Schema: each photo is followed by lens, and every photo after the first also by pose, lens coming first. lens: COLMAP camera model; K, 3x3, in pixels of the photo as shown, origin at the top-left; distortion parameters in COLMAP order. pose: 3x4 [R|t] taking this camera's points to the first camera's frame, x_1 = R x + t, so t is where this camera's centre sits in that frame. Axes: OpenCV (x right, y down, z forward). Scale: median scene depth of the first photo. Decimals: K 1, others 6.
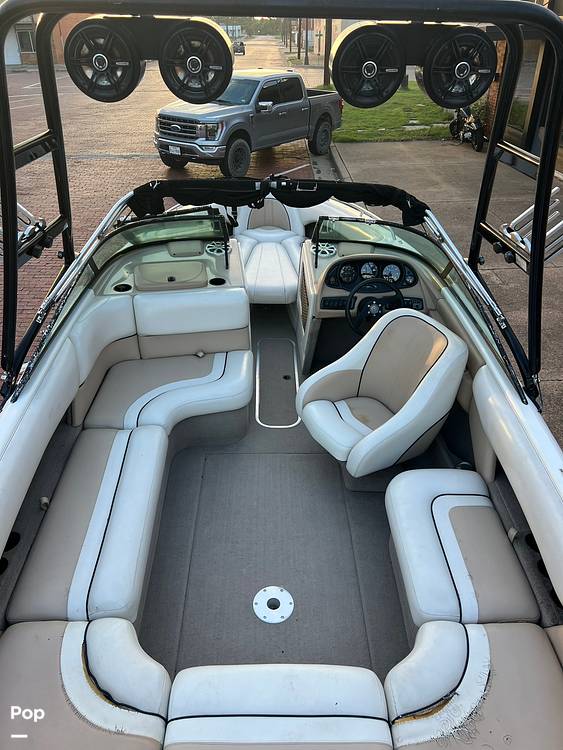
lens RADIAL K [[563.3, 0, 276.4], [0, 563.3, 381.7], [0, 0, 1]] dist [0.053126, -0.055100]
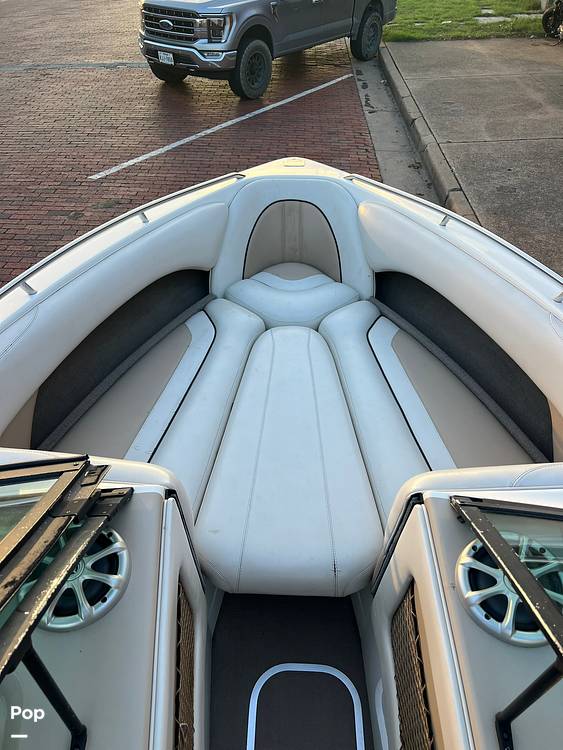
lens RADIAL K [[563.3, 0, 276.4], [0, 563.3, 381.7], [0, 0, 1]] dist [0.053126, -0.055100]
pose [[0.998921, 0.014583, -0.044102, -0.006879], [-0.008151, 0.989742, 0.142635, -0.391897], [0.045729, -0.142122, 0.988792, 0.870085]]
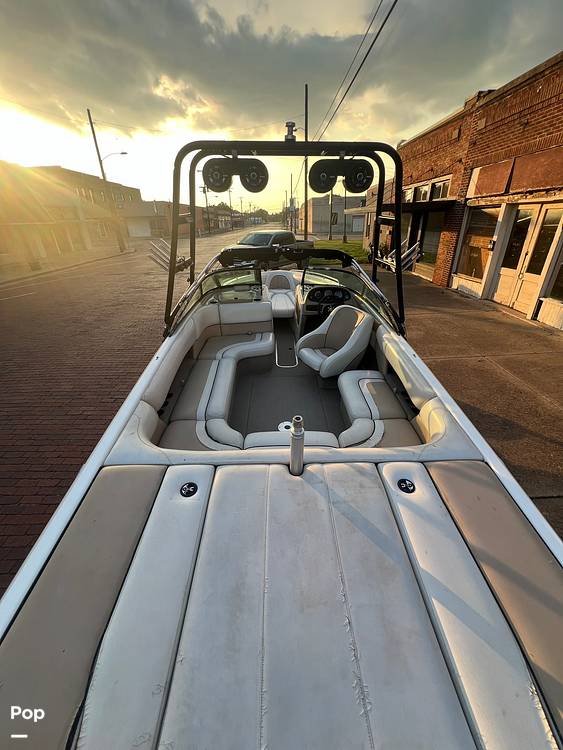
lens RADIAL K [[302.1, 0, 281.5], [0, 302.1, 375.0], [0, 0, 1]] dist [-0.001803, -0.000153]
pose [[0.999849, -0.017215, -0.002257, -0.015473], [0.016987, 0.996825, -0.077794, 0.200514], [0.003589, 0.077743, 0.996967, -0.122090]]
